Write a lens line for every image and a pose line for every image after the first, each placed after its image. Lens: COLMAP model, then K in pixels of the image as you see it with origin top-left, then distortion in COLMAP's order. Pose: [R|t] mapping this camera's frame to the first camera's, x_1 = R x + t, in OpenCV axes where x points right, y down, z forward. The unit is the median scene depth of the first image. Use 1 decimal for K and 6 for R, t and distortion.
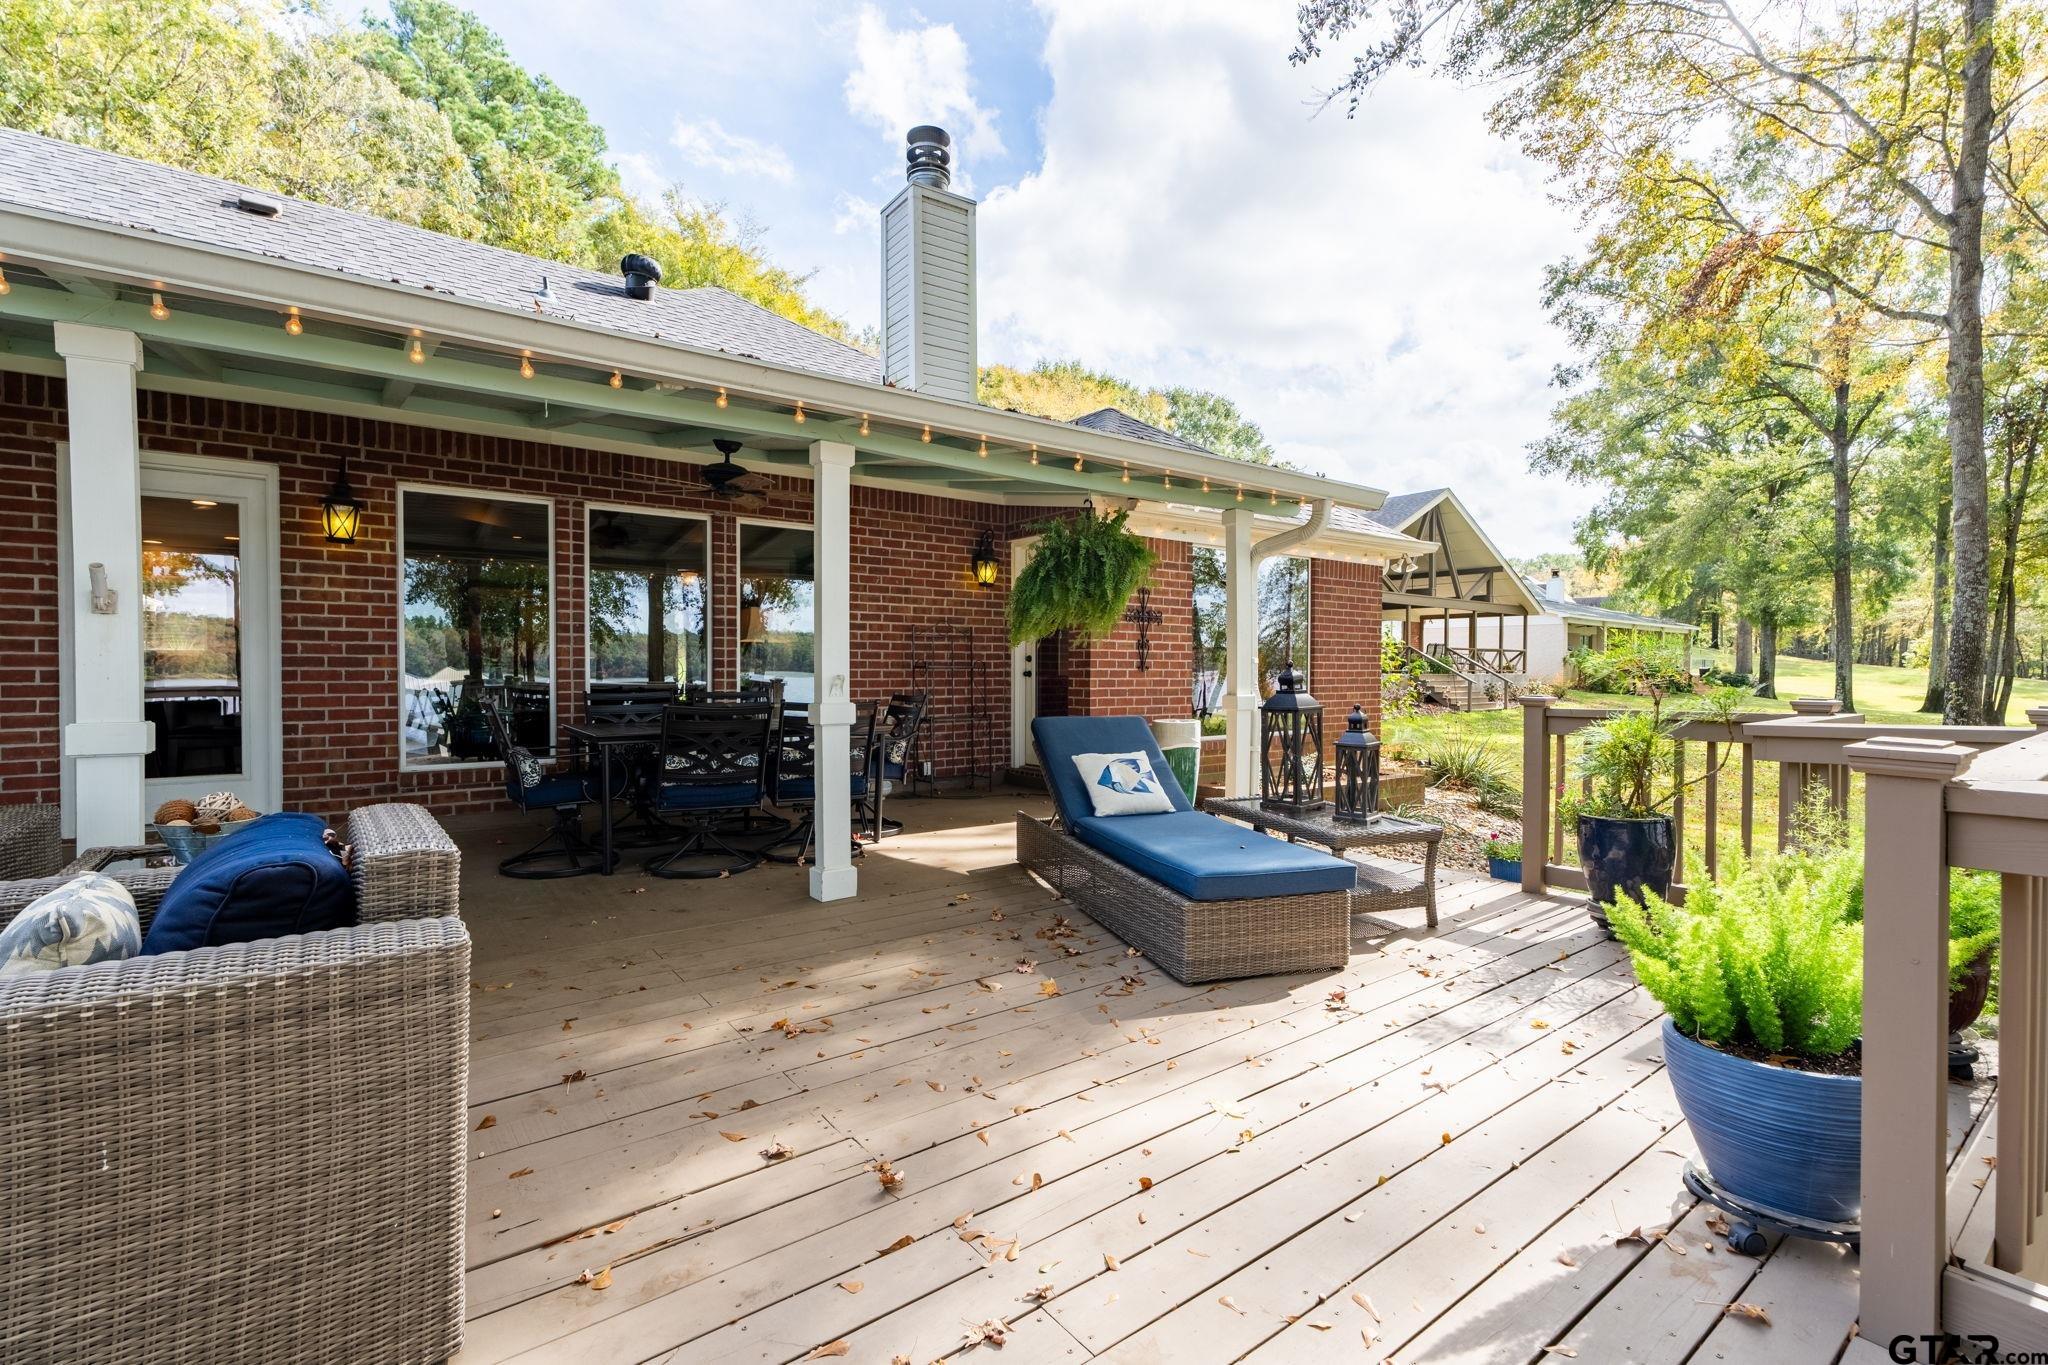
lens RADIAL K [[898.5, 0, 1020.4], [0, 898.5, 685.6], [0, 0, 1]] dist [0.004938, 0.000440]
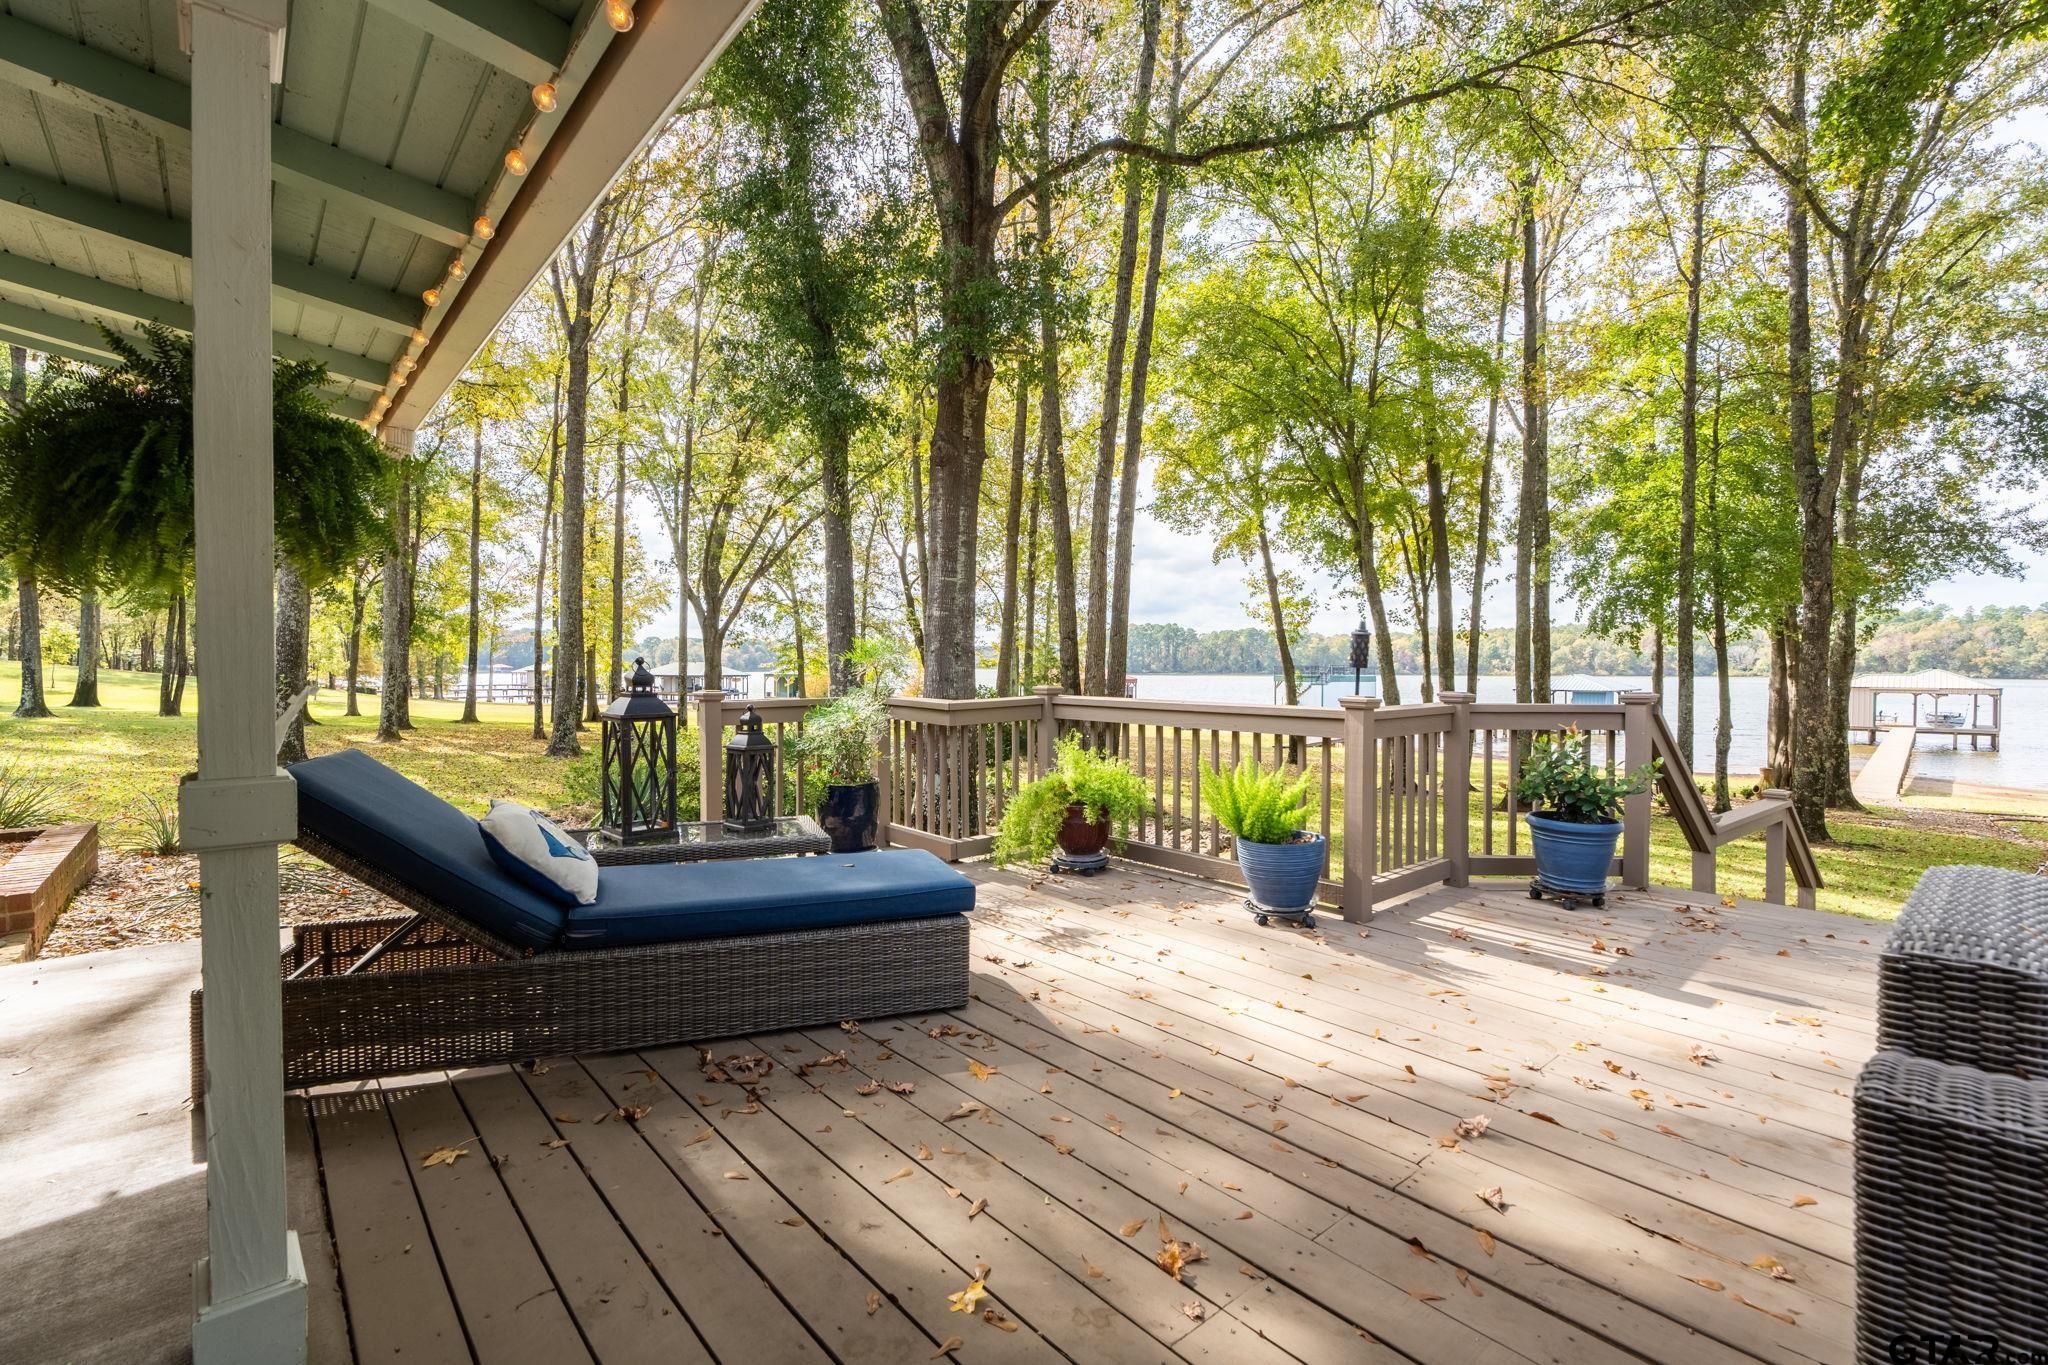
lens RADIAL K [[898.5, 0, 1019.9], [0, 898.5, 675.8], [0, 0, 1]] dist [0.004938, 0.000440]
pose [[-0.086322, -0.003855, 0.996260, -0.796174], [0.006153, 0.999971, 0.004403, -0.019470], [-0.996248, 0.006510, -0.086296, 1.075816]]
